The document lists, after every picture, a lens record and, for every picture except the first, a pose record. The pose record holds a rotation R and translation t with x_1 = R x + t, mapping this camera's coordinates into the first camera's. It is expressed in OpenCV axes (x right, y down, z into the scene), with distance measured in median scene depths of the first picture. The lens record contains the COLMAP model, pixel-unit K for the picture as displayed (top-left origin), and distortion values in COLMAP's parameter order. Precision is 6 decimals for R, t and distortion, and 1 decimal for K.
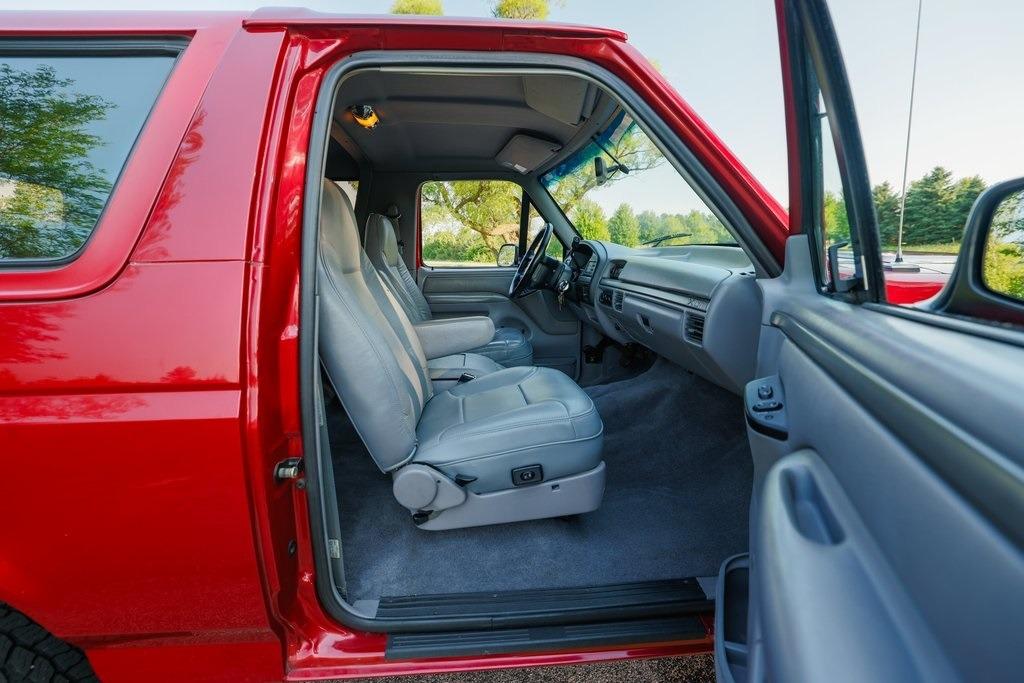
lens RADIAL K [[457.3, 0, 512.0], [0, 457.3, 341.5], [0, 0, 1]] dist [-0.027195, 0.000546]
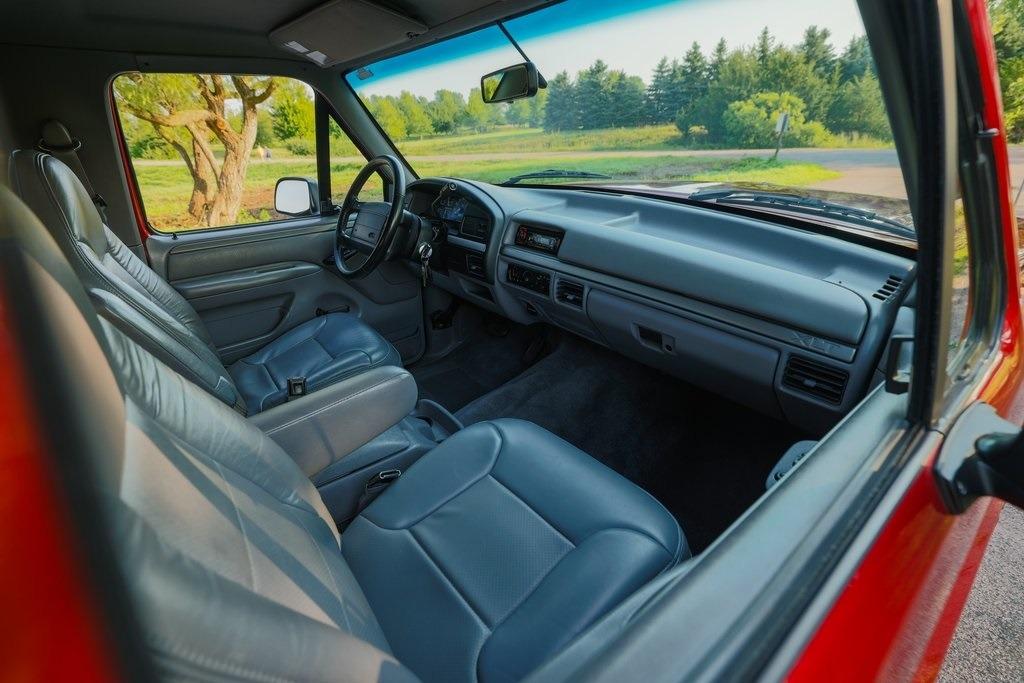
lens RADIAL K [[457.3, 0, 512.0], [0, 457.3, 341.5], [0, 0, 1]] dist [-0.027195, 0.000546]
pose [[0.840882, -0.226412, 0.491585, -0.132608], [0.111296, 0.961218, 0.252336, -0.135005], [-0.529652, -0.157473, 0.833469, 0.301069]]
